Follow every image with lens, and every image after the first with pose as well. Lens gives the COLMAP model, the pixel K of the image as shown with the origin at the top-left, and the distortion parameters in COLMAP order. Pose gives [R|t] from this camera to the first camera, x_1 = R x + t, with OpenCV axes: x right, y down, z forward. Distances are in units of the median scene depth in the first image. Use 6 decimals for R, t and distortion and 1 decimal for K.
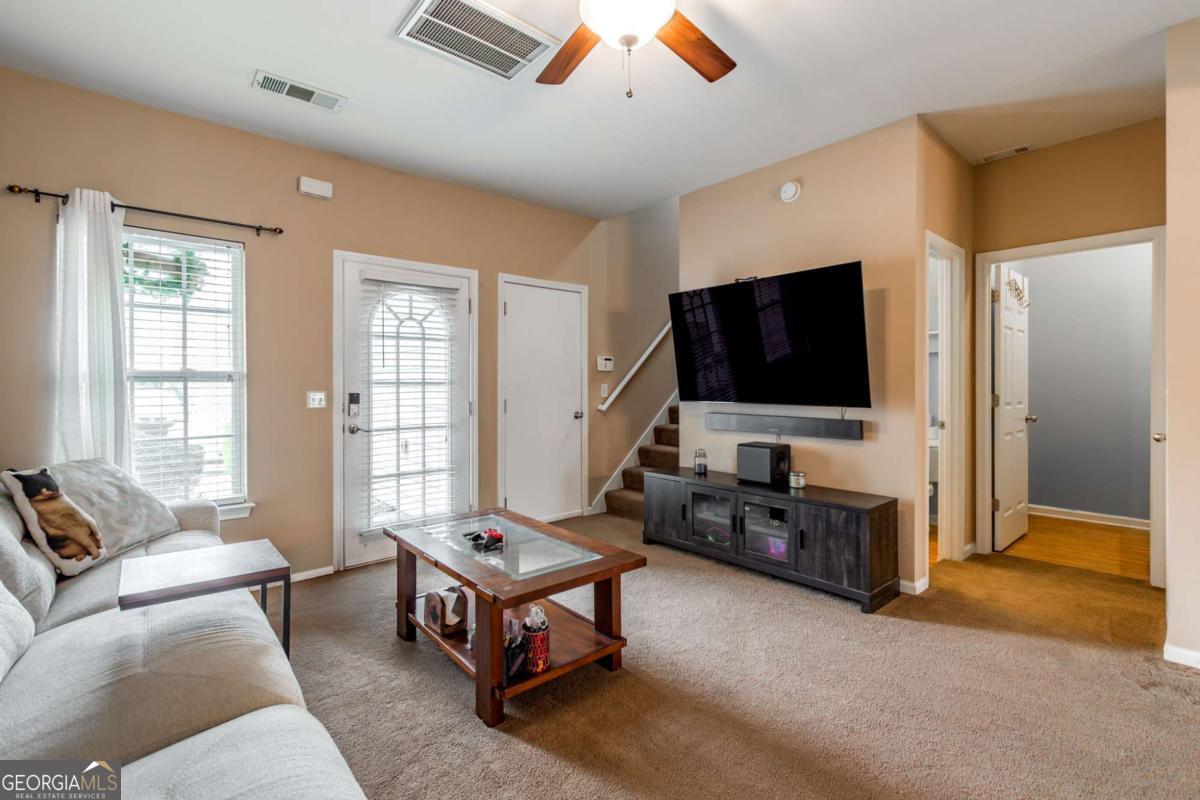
lens RADIAL K [[540.4, 0, 597.6], [0, 540.4, 390.1], [0, 0, 1]] dist [0.002127, -0.000786]
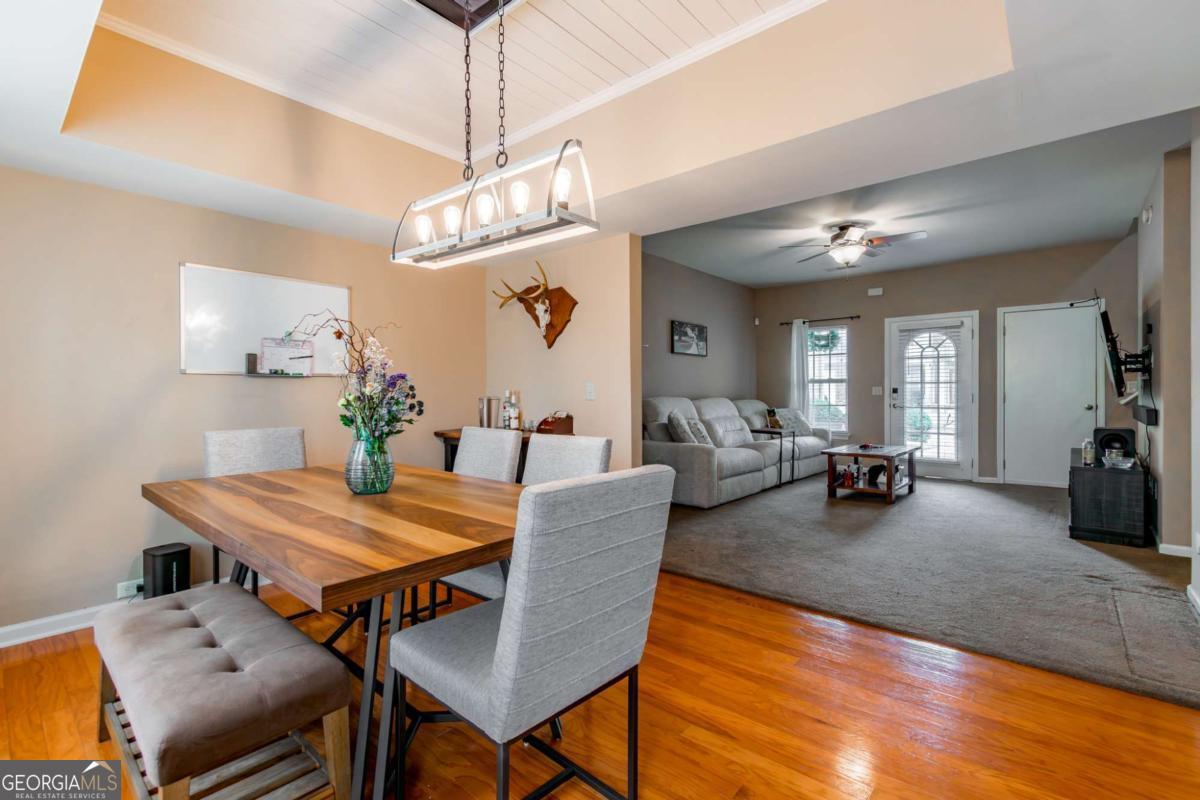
lens RADIAL K [[540.4, 0, 608.6], [0, 540.4, 390.9], [0, 0, 1]] dist [0.002127, -0.000786]
pose [[0.126045, 0.004811, -0.992013, 1.382788], [-0.005636, 0.999976, 0.004134, 0.014103], [0.992008, 0.005070, 0.126069, -0.300427]]
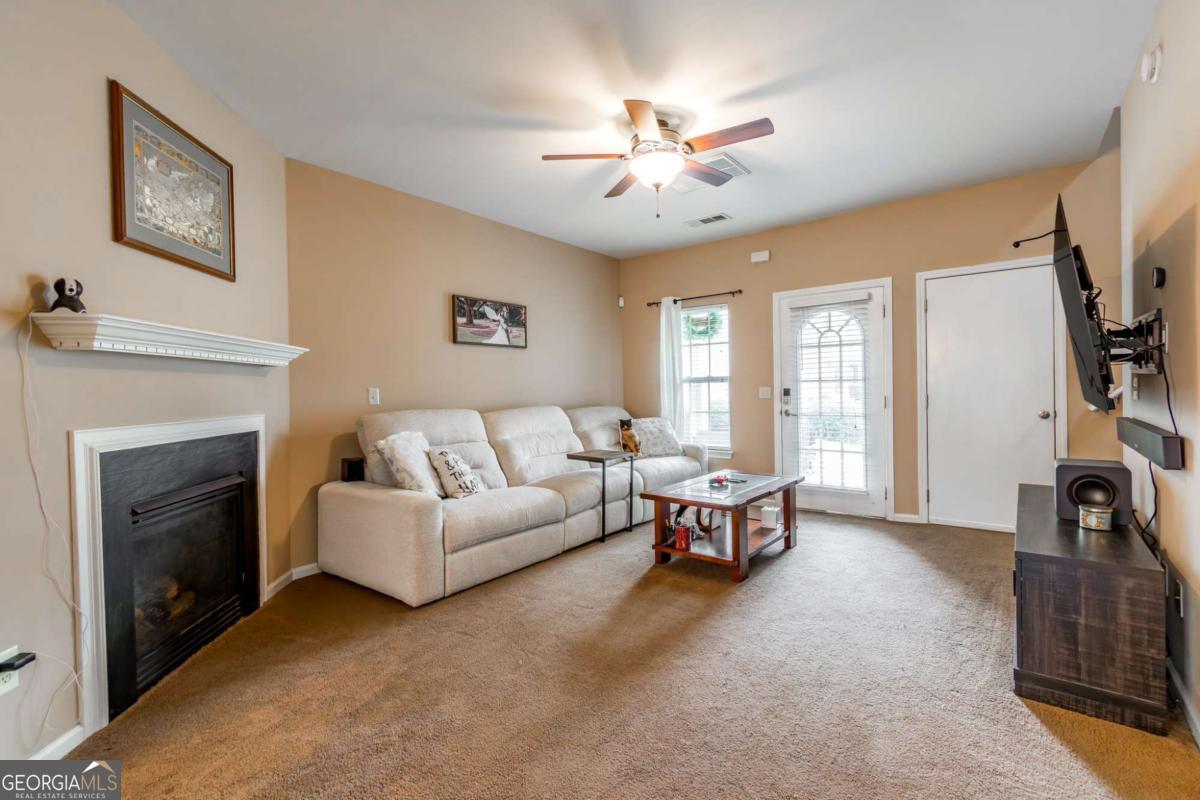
lens RADIAL K [[540.4, 0, 606.4], [0, 540.4, 392.2], [0, 0, 1]] dist [0.002127, -0.000786]
pose [[0.178498, 0.009290, -0.983896, 0.880337], [0.009996, 0.999887, 0.011254, -0.005061], [0.983889, -0.011844, 0.178385, 0.260037]]
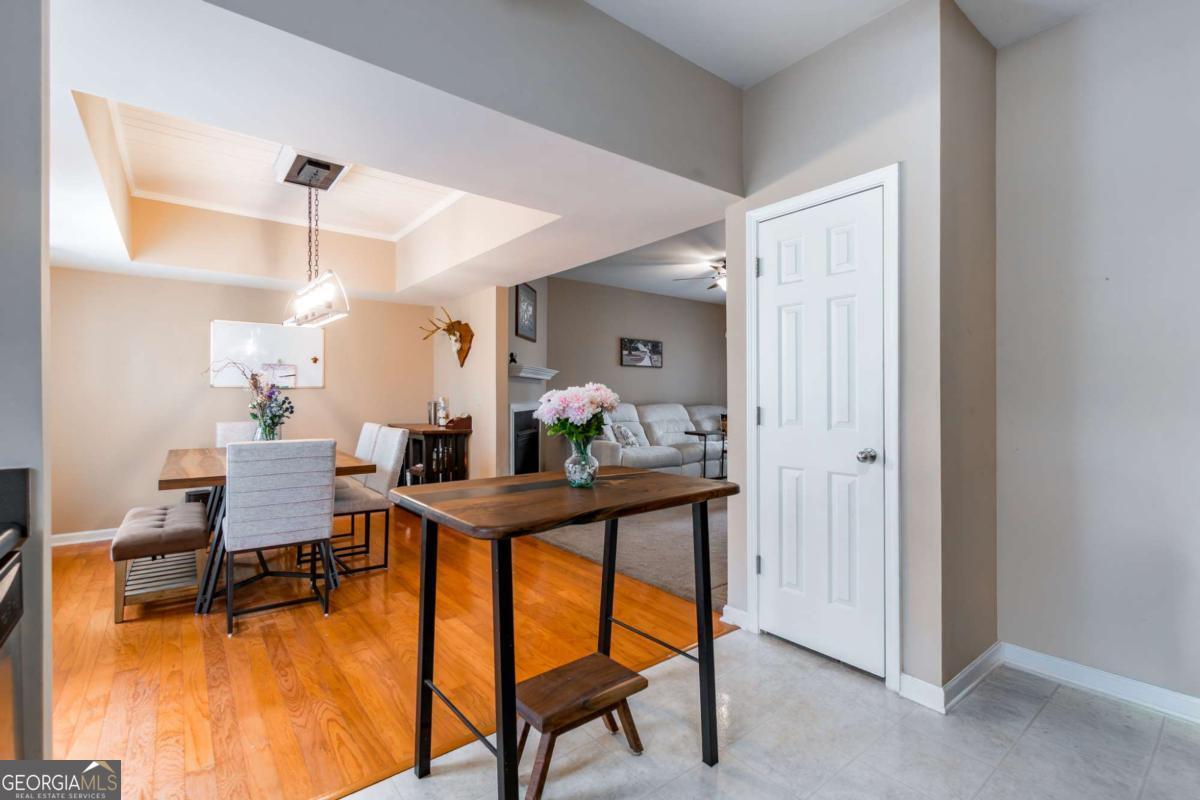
lens RADIAL K [[540.4, 0, 603.2], [0, 540.4, 389.0], [0, 0, 1]] dist [0.002127, -0.000786]
pose [[-0.066540, -0.003894, -0.997776, 1.754892], [-0.010952, 0.999935, -0.003172, -0.005982], [0.997724, 0.010717, -0.066578, 0.212716]]
